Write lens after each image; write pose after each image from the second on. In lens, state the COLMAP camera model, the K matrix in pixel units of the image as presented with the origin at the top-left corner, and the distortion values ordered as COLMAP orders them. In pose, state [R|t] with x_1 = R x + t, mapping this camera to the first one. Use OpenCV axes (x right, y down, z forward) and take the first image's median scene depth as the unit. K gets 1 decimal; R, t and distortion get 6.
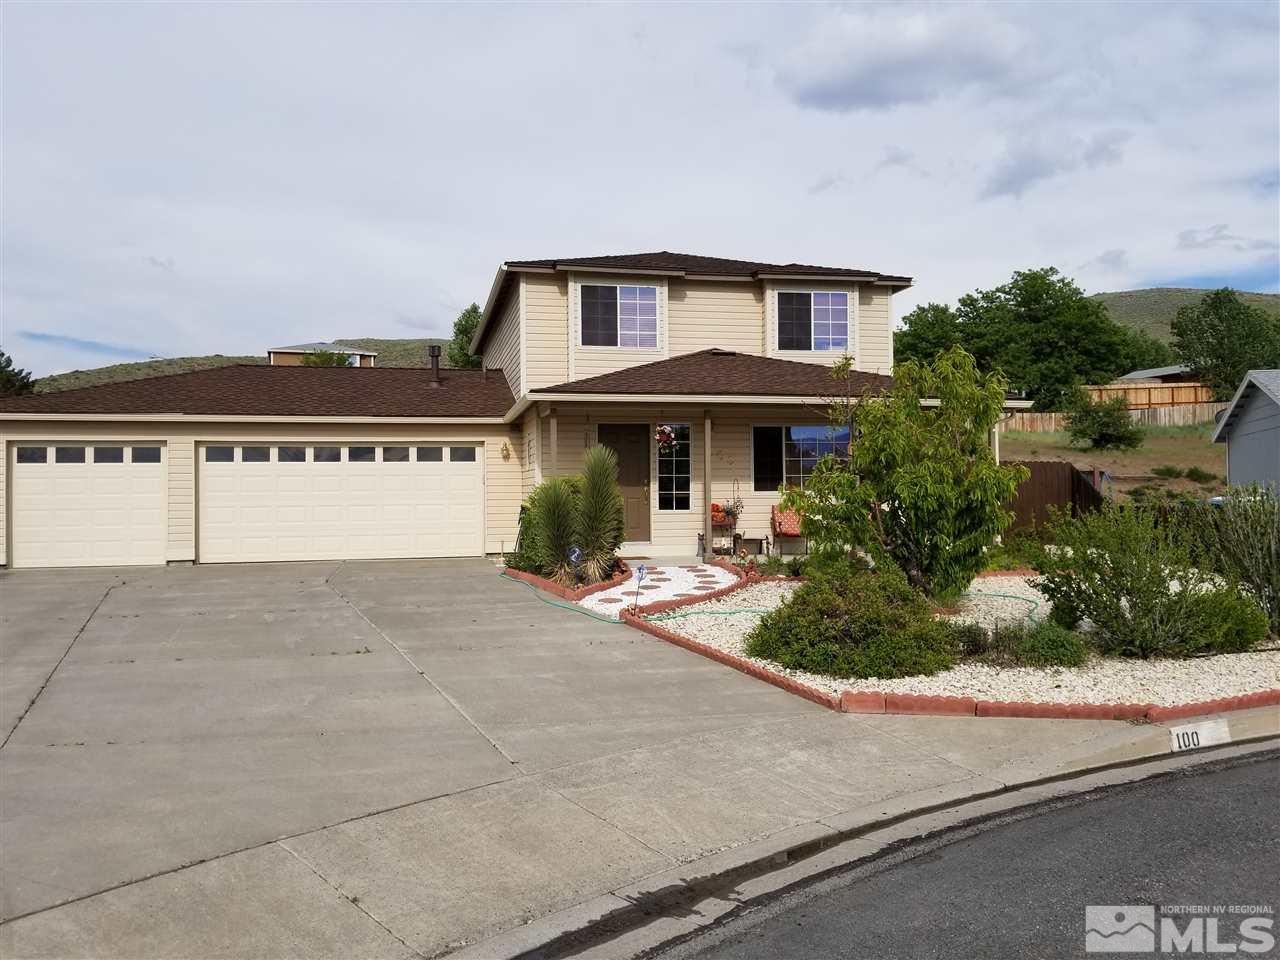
lens RADIAL K [[1061.8, 0, 639.3], [0, 1061.8, 482.1], [0, 0, 1]] dist [-0.002876, -0.031321]
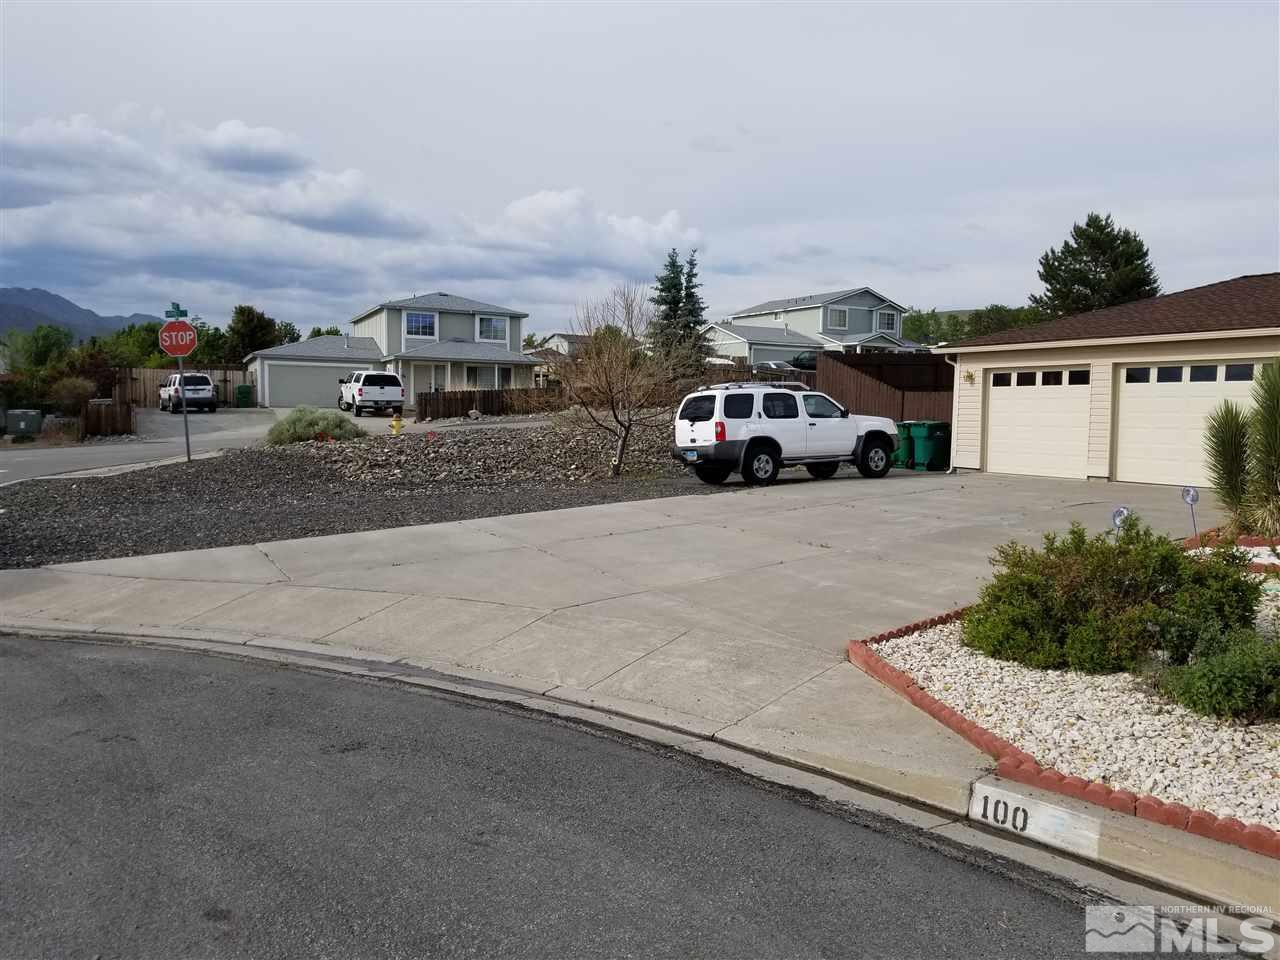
lens RADIAL K [[1061.8, 0, 641.3], [0, 1061.8, 479.5], [0, 0, 1]] dist [-0.002876, -0.031321]
pose [[0.240990, 0.075417, -0.967593, 1.158722], [0.004428, 0.996880, 0.078802, -0.020660], [0.970518, -0.023275, 0.239904, 0.659945]]
